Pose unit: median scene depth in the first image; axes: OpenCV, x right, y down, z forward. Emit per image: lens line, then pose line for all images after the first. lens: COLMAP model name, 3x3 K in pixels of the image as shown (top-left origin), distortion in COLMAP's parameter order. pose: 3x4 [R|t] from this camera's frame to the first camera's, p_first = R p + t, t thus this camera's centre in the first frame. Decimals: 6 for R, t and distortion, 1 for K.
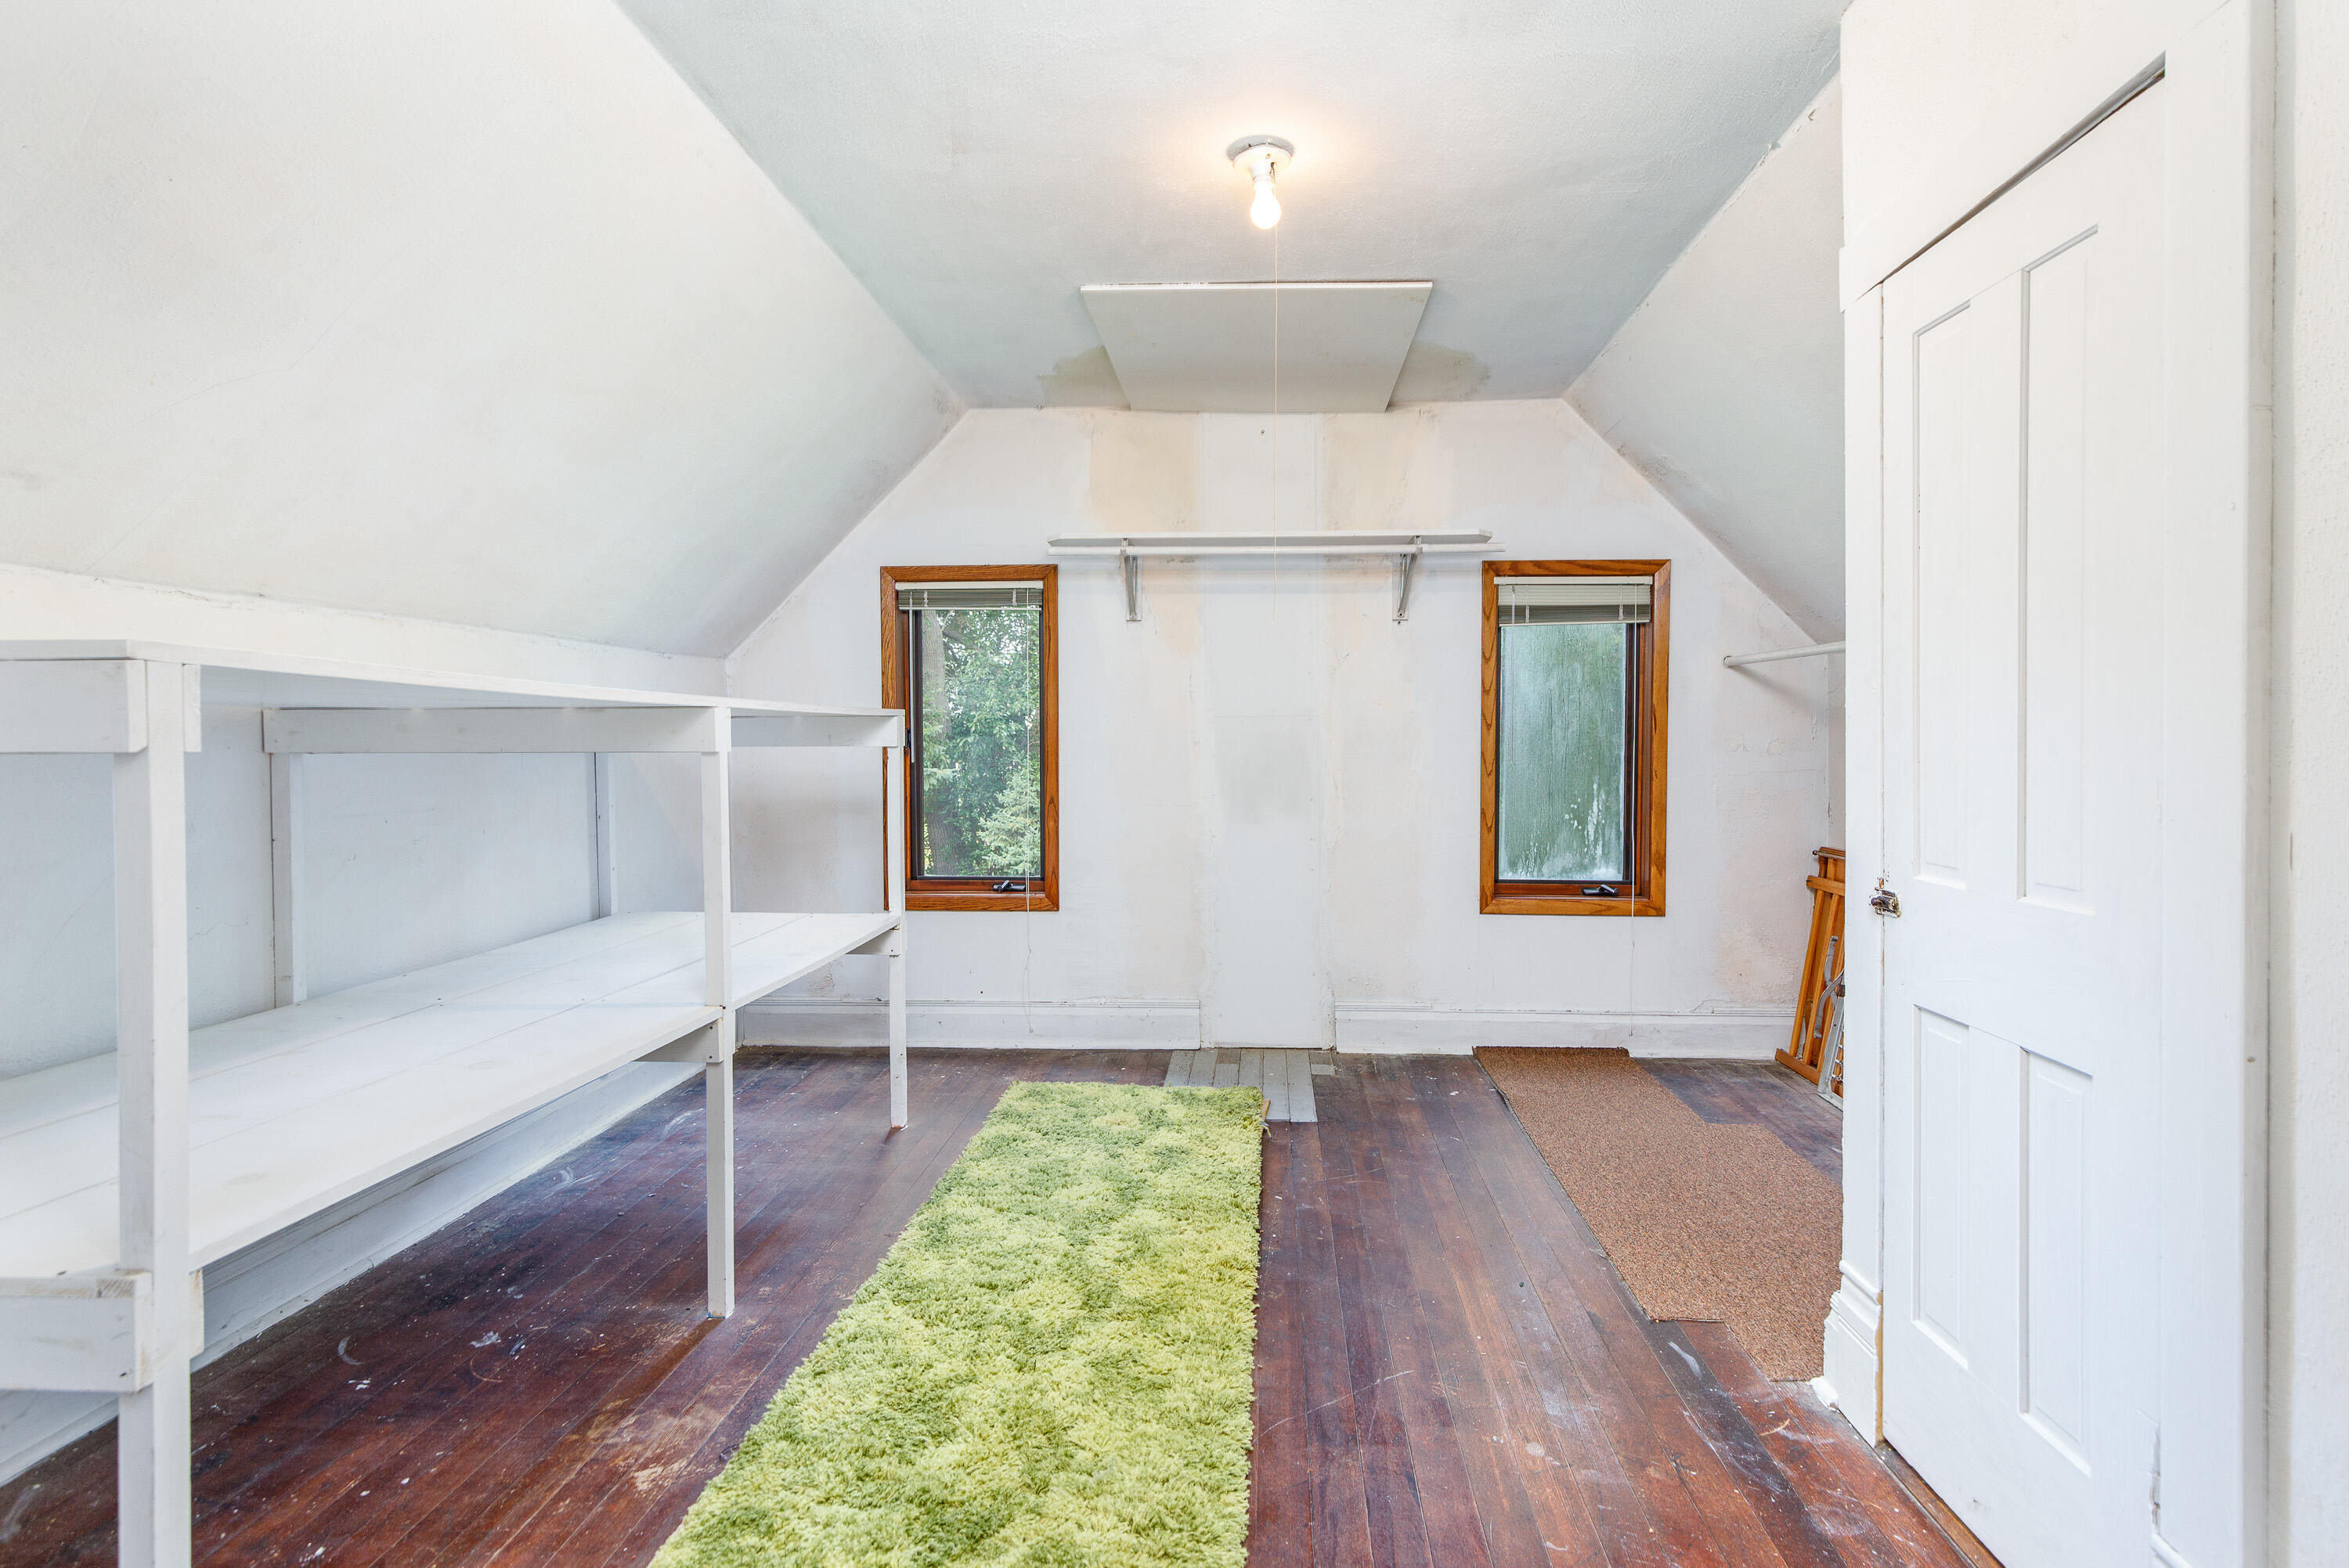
lens RADIAL K [[1236.6, 0, 1172.9], [0, 1236.6, 763.6], [0, 0, 1]] dist [0.000003, -0.001188]
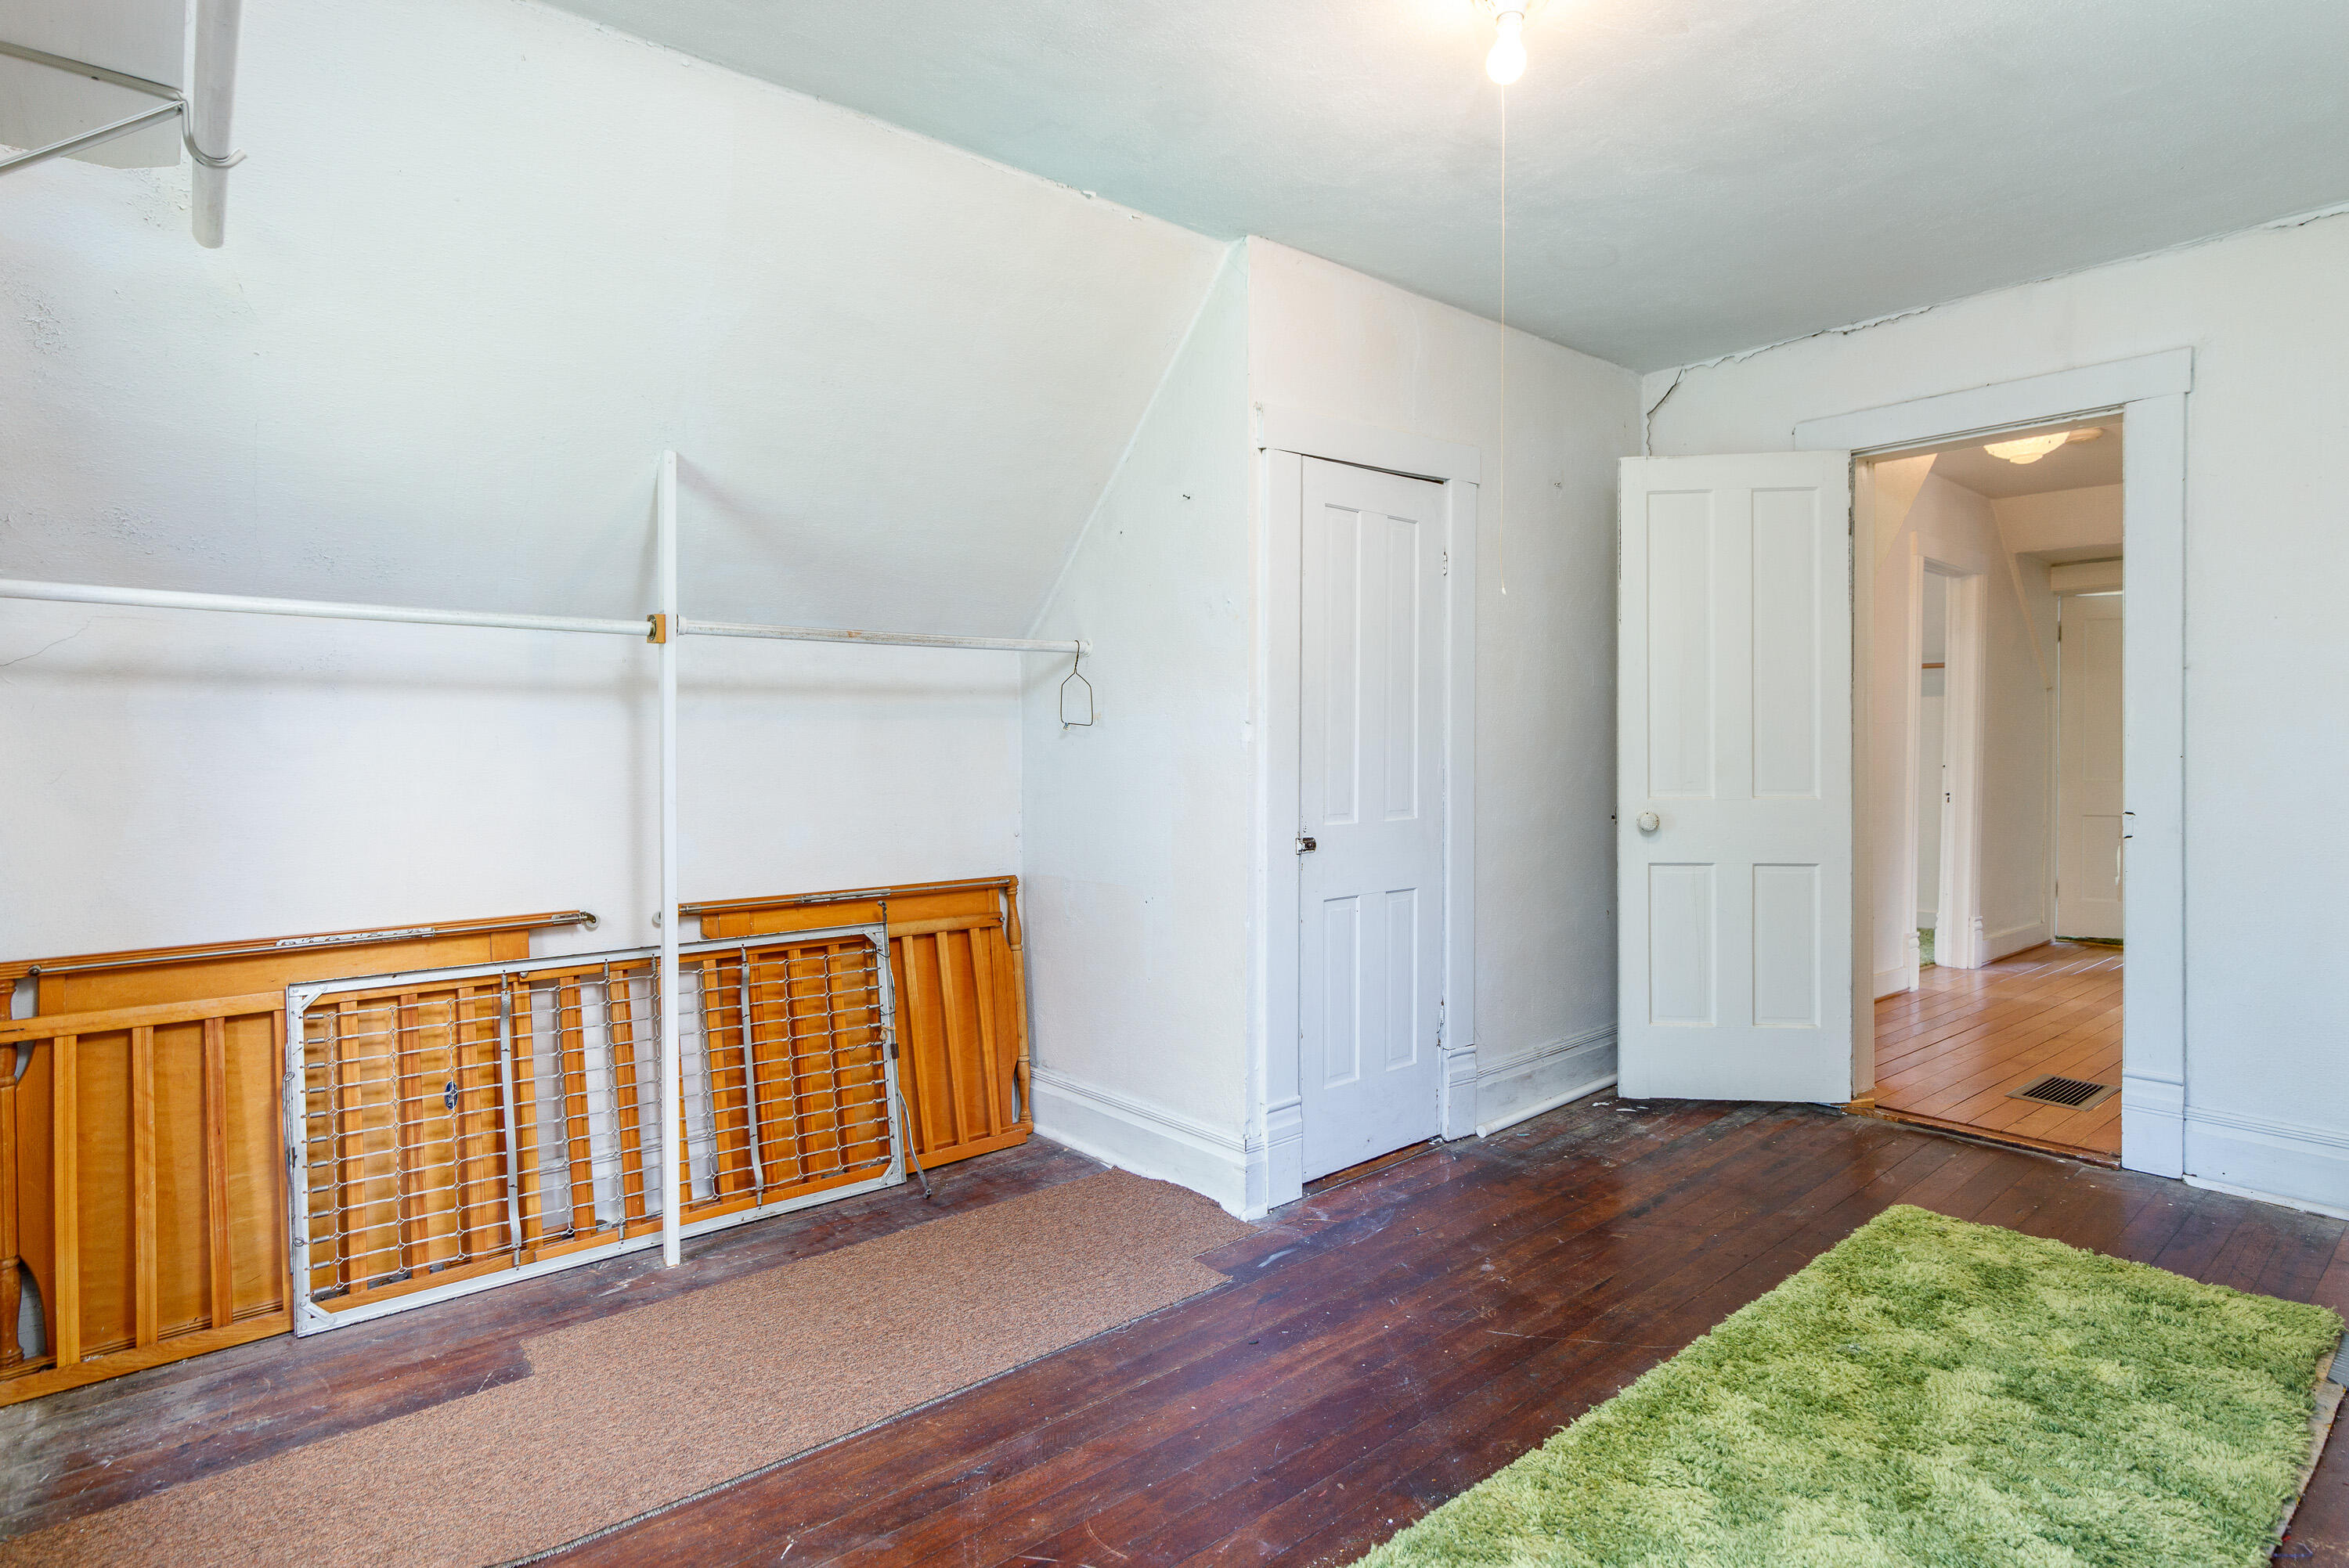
lens RADIAL K [[1236.6, 0, 1161.9], [0, 1236.6, 774.1], [0, 0, 1]] dist [0.000003, -0.001188]
pose [[-0.706991, -0.017072, 0.707017, -0.366712], [0.019281, 0.998872, 0.043399, -0.050087], [-0.706960, 0.044315, -0.705864, 1.968064]]
